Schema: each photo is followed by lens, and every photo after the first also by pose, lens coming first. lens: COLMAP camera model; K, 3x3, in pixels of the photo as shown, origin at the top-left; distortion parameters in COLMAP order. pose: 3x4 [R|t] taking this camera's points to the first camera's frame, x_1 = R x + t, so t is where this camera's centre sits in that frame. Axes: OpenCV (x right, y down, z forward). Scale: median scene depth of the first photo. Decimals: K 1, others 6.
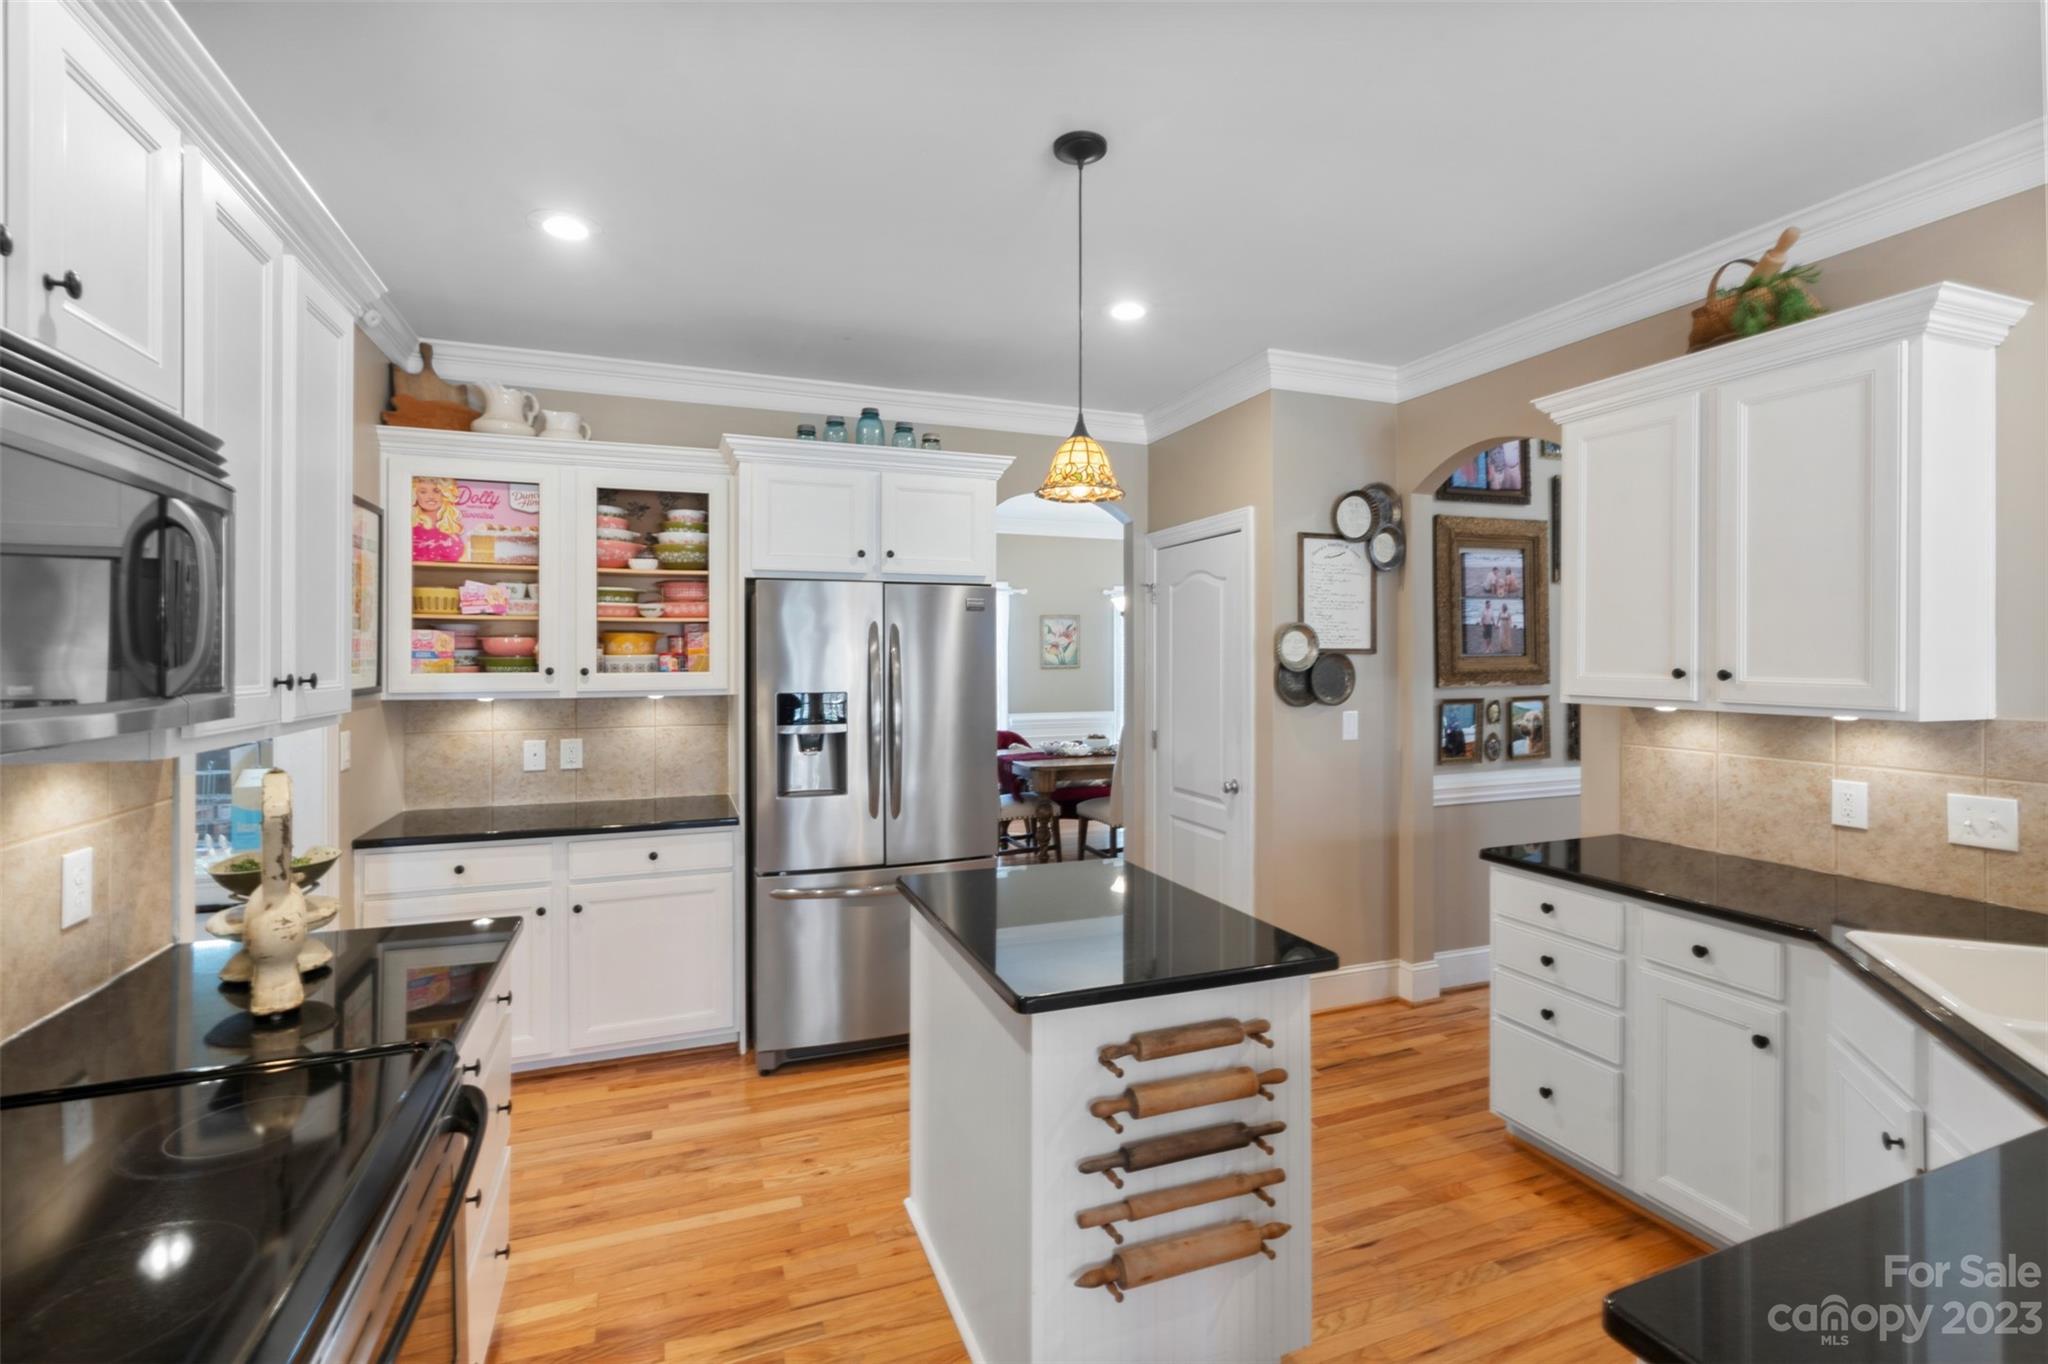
lens RADIAL K [[919.7, 0, 1014.7], [0, 919.7, 649.5], [0, 0, 1]] dist [-0.001118, 0.001277]
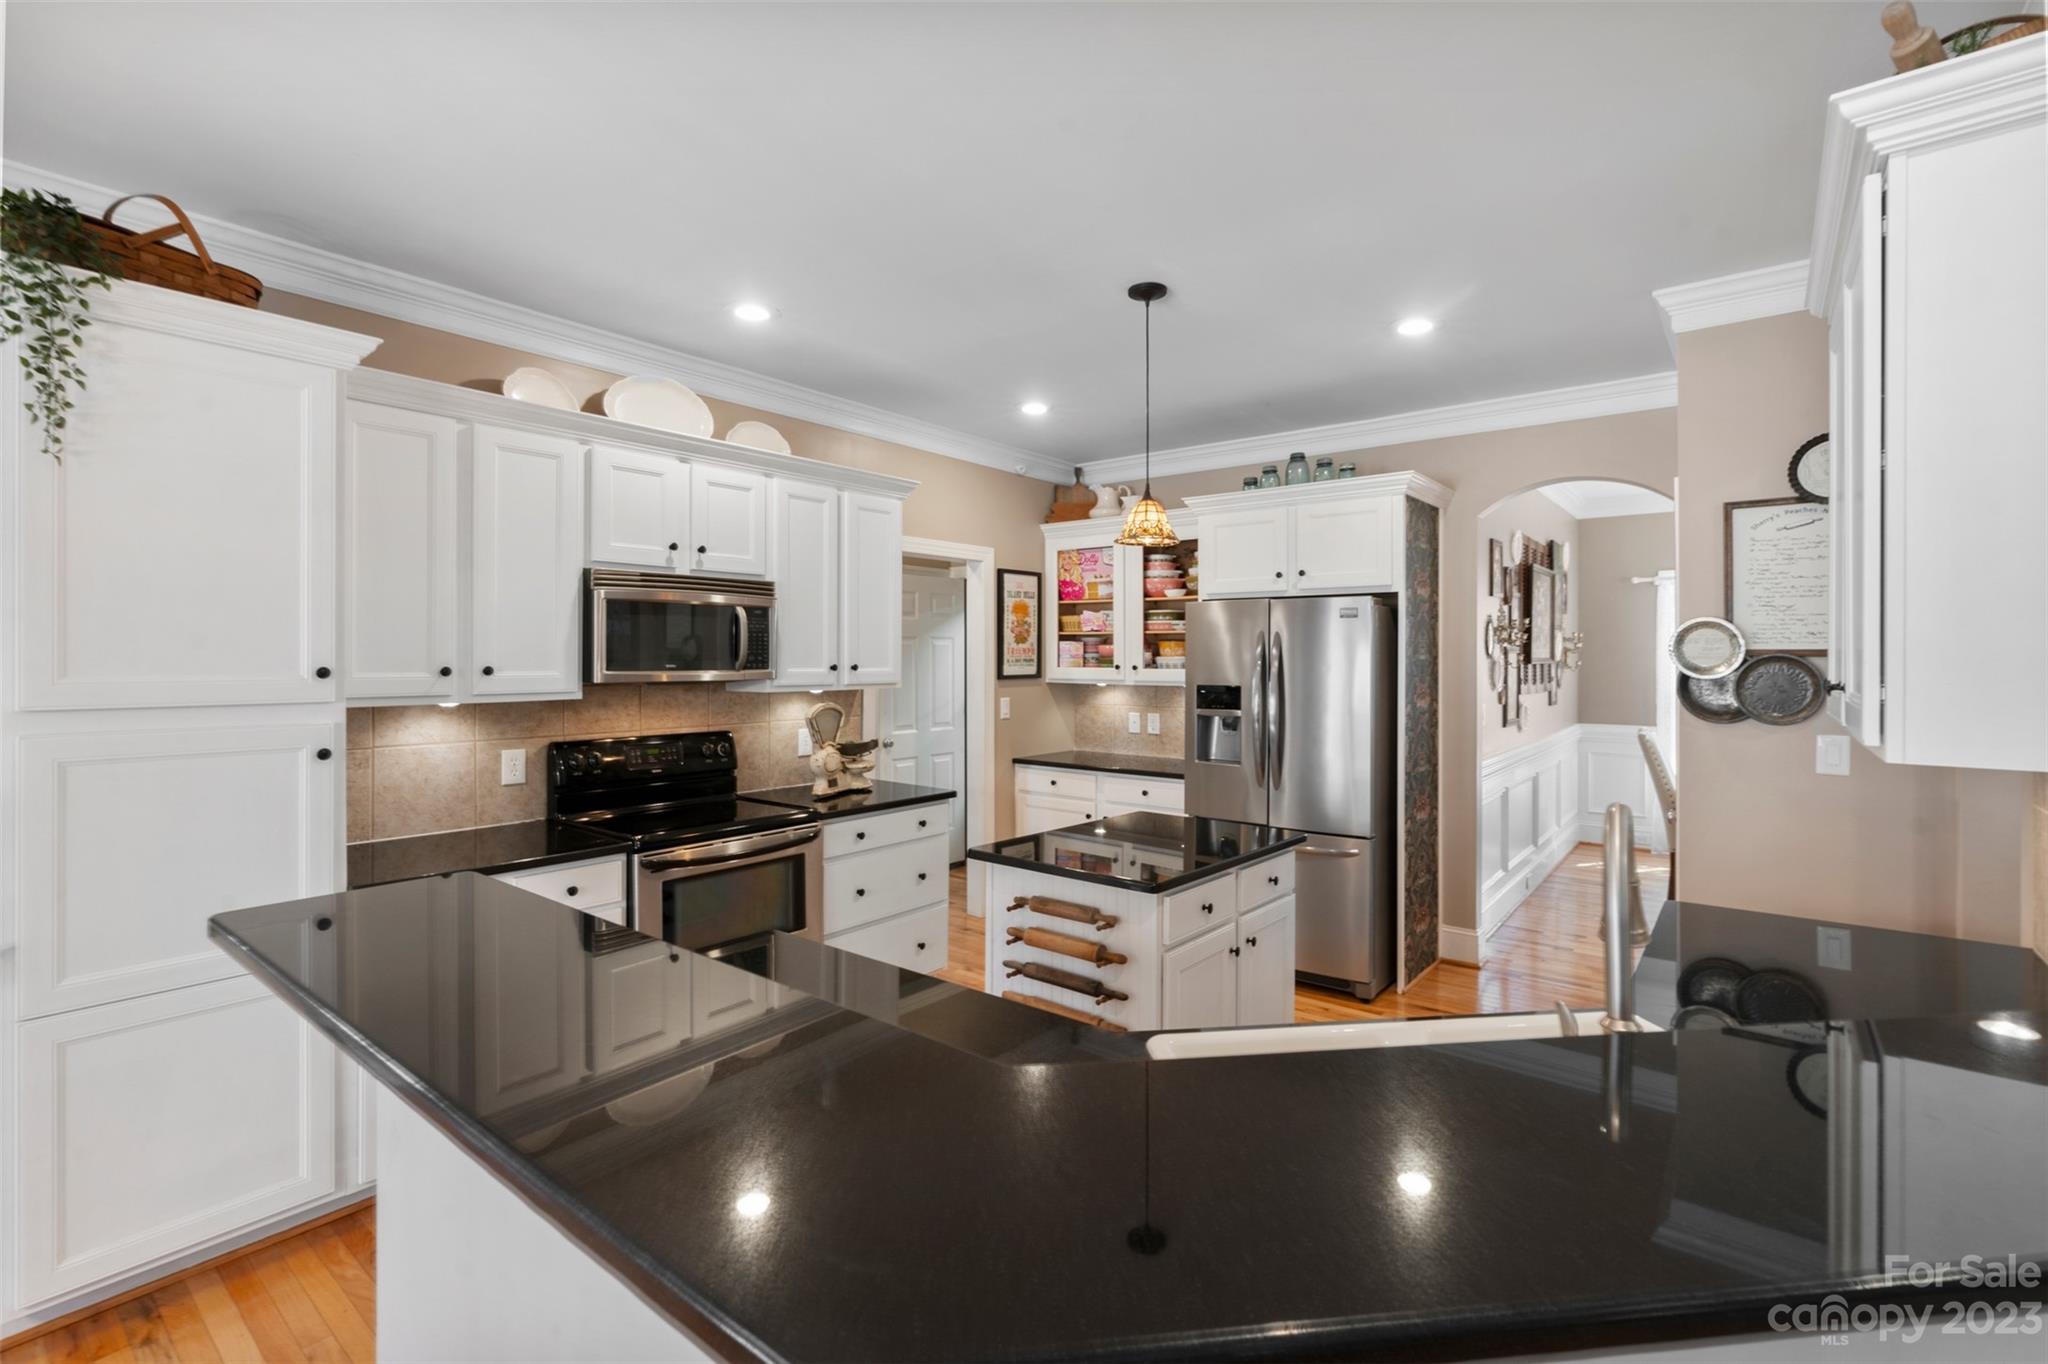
lens RADIAL K [[919.7, 0, 1030.4], [0, 919.7, 648.0], [0, 0, 1]] dist [-0.001118, 0.001277]
pose [[0.509123, -0.006092, -0.860672, 0.733209], [0.005703, 0.999977, -0.003705, -0.003559], [0.860675, -0.003023, 0.509146, 0.087657]]
